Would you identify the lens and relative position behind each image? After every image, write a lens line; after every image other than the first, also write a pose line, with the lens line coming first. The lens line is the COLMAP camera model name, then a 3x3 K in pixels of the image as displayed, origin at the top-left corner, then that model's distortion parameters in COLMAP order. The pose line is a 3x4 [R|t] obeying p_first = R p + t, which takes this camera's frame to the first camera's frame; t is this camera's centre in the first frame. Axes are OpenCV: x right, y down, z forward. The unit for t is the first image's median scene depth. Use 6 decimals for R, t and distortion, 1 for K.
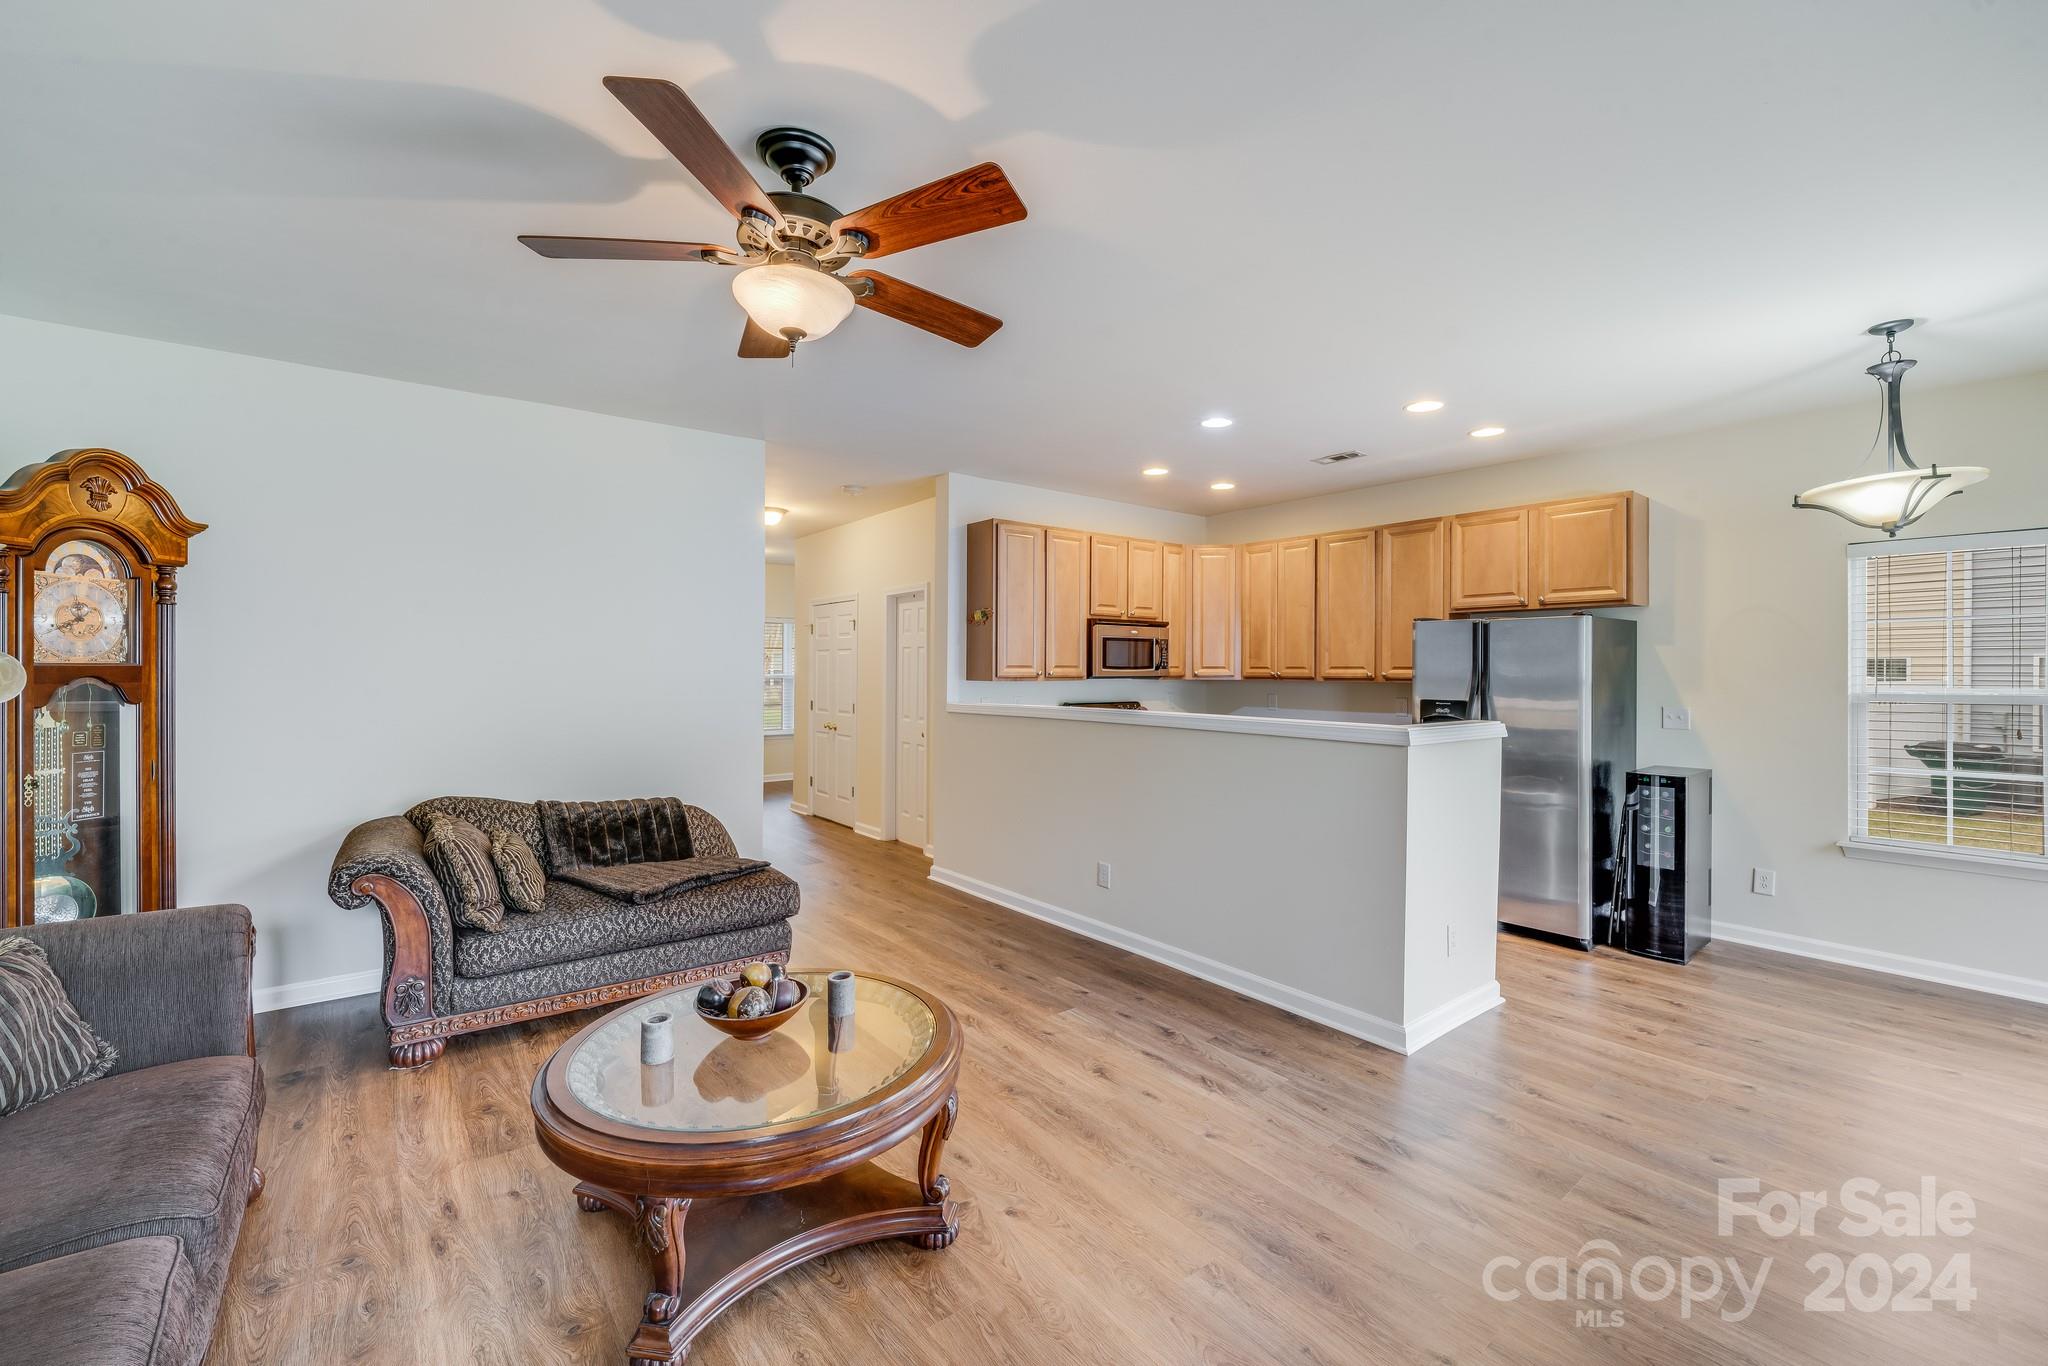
lens RADIAL K [[838.6, 0, 1011.3], [0, 838.6, 668.9], [0, 0, 1]] dist [-0.007868, -0.000223]
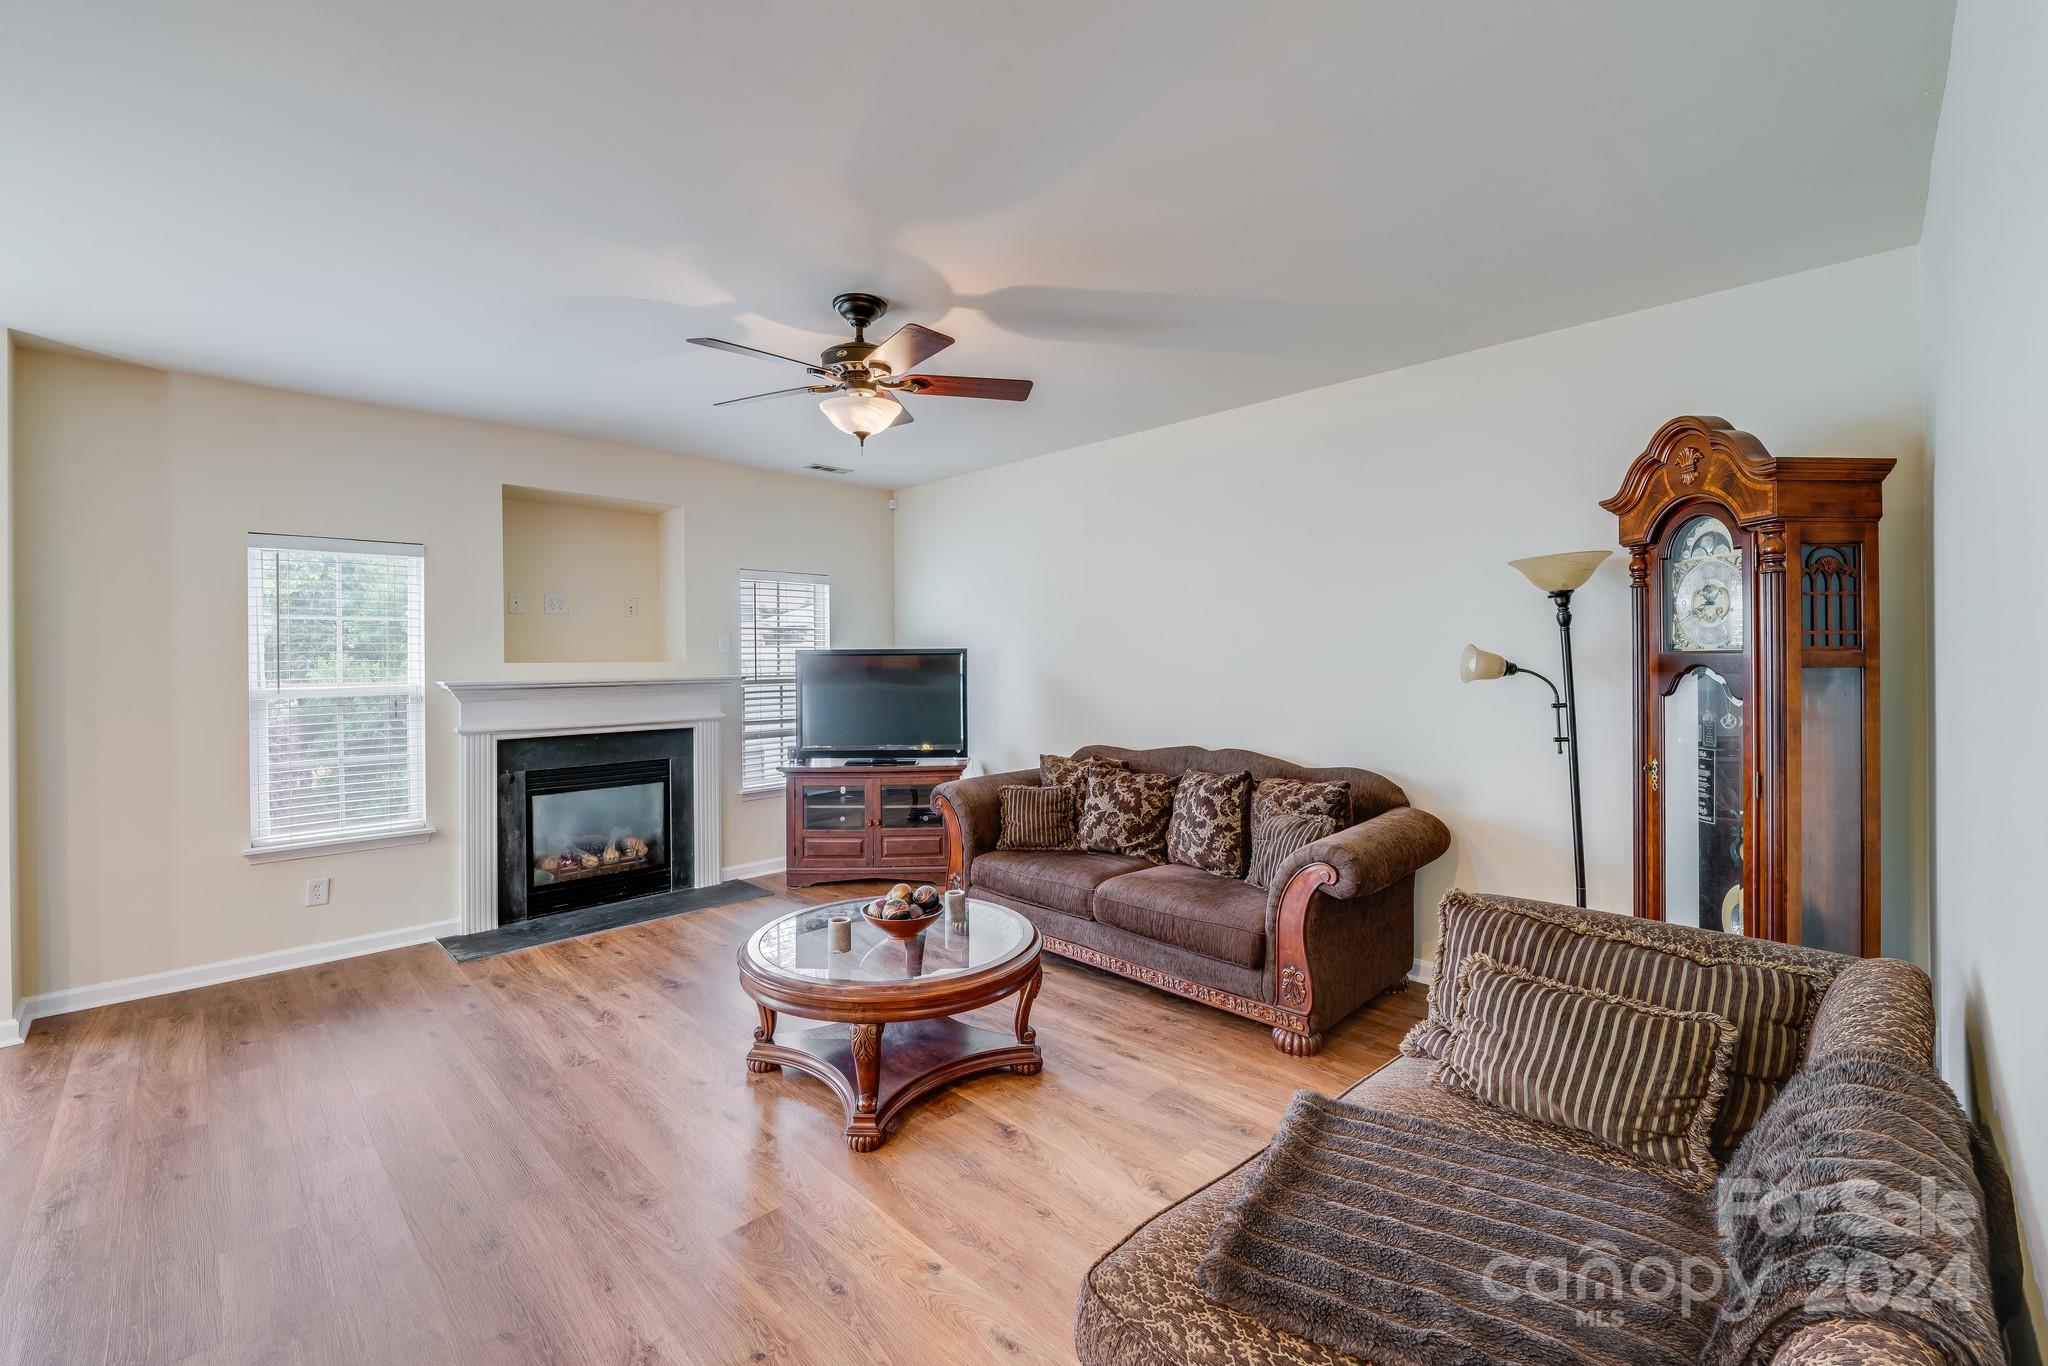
lens RADIAL K [[846.9, 0, 1027.3], [0, 846.9, 664.1], [0, 0, 1]] dist [-0.008704, -0.000120]
pose [[-0.991382, 0.006627, -0.130836, -0.171416], [0.005759, 0.999959, 0.007012, -0.003156], [0.130877, 0.006198, -0.991379, 1.208228]]
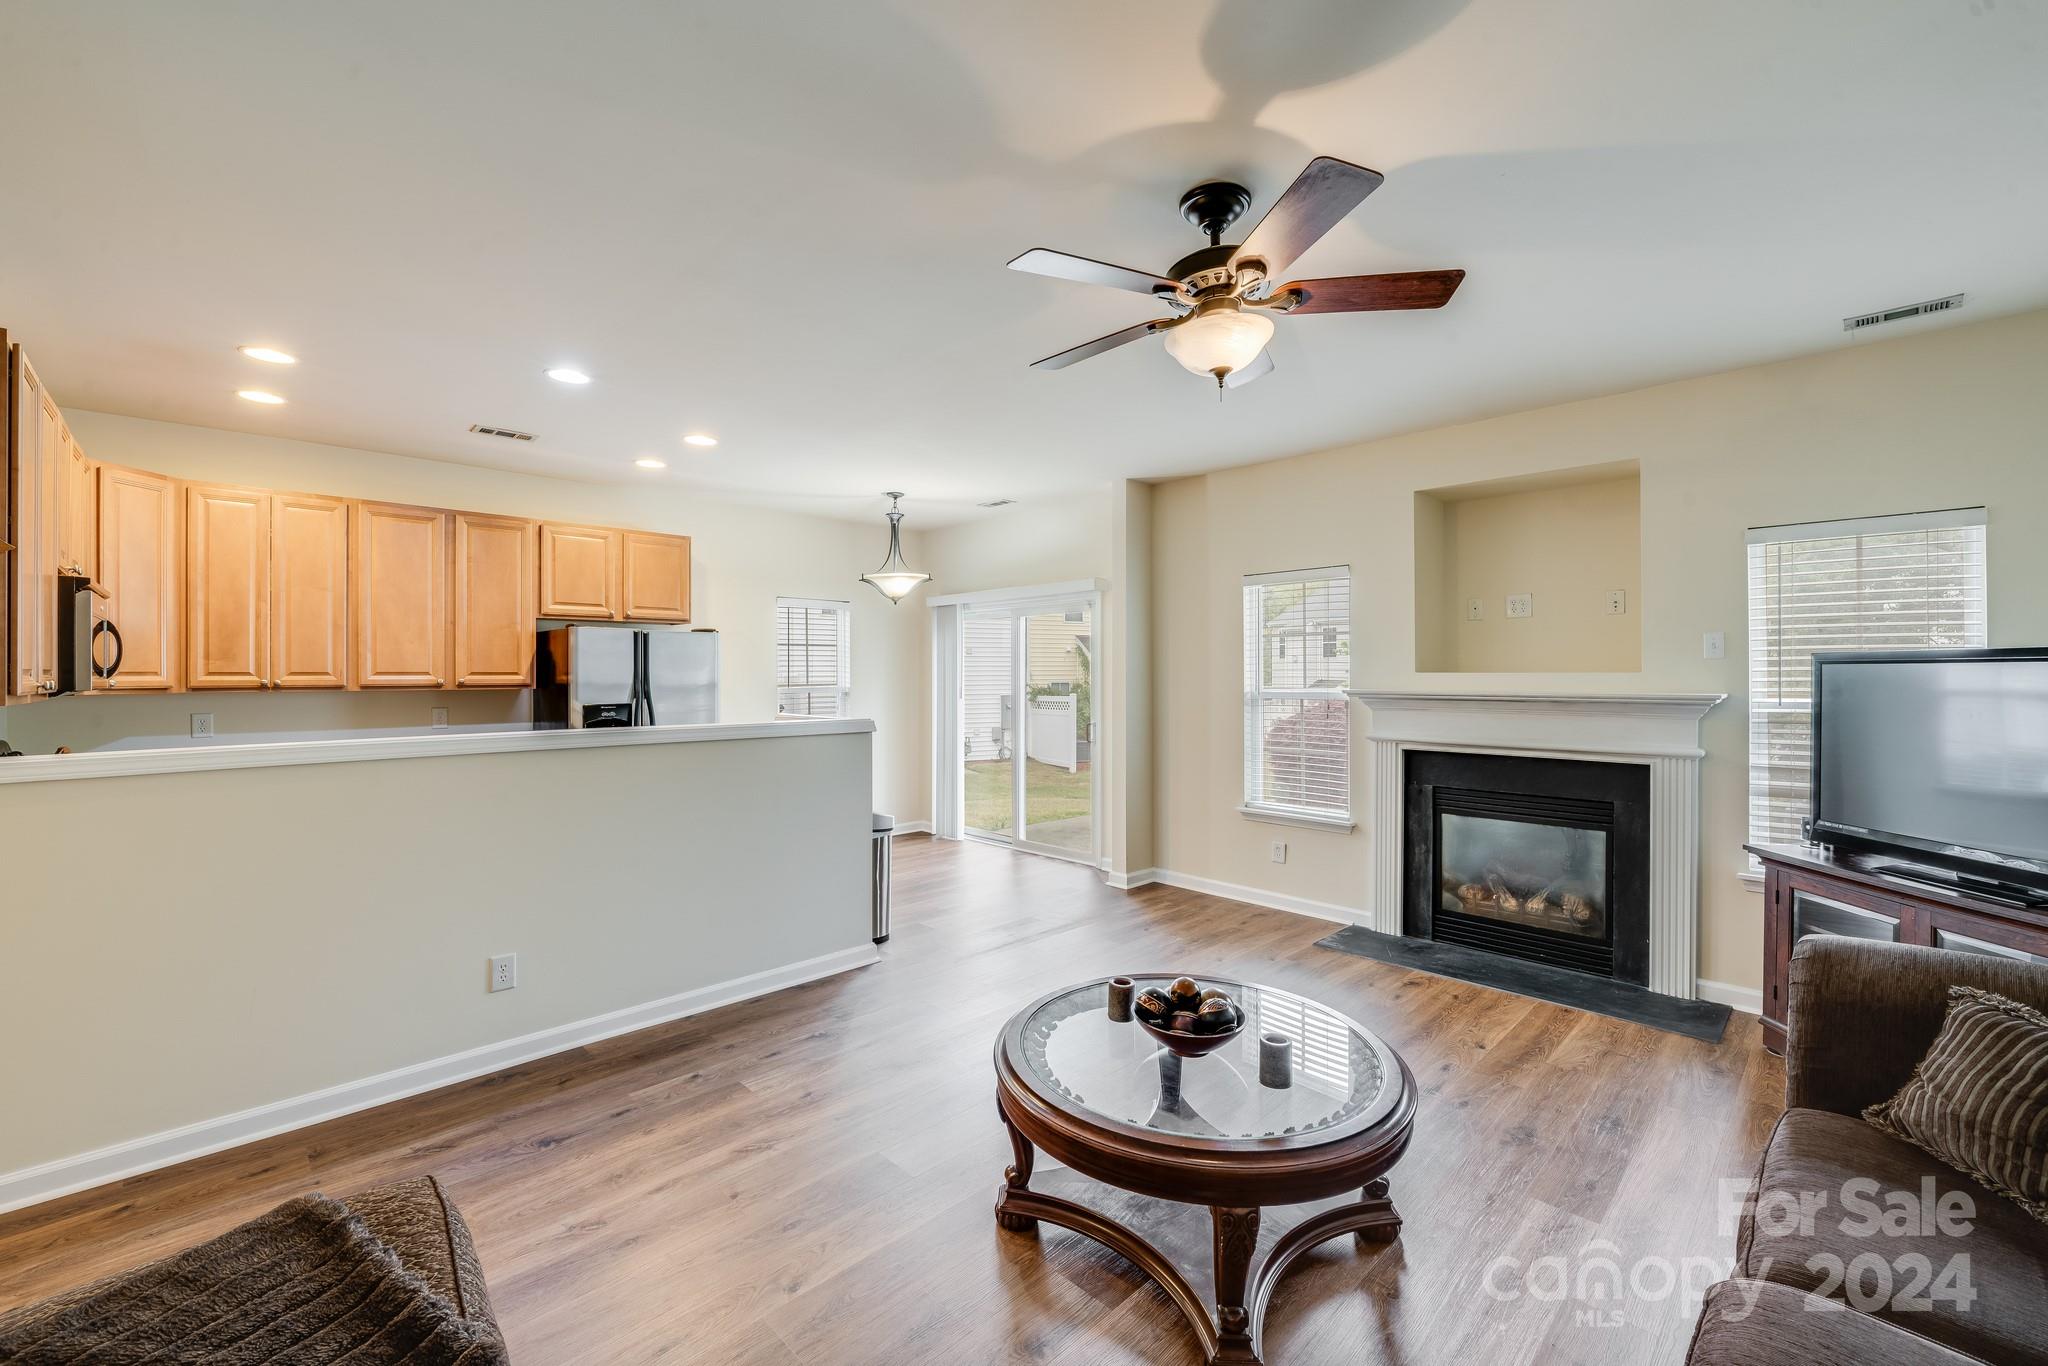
lens RADIAL K [[838.1, 0, 1019.2], [0, 838.1, 678.9], [0, 0, 1]] dist [-0.006538, -0.000114]
pose [[-0.111842, -0.009077, 0.993685, -0.641737], [0.001203, 0.999956, 0.009270, -0.003751], [-0.993725, 0.002232, -0.111826, 0.670005]]
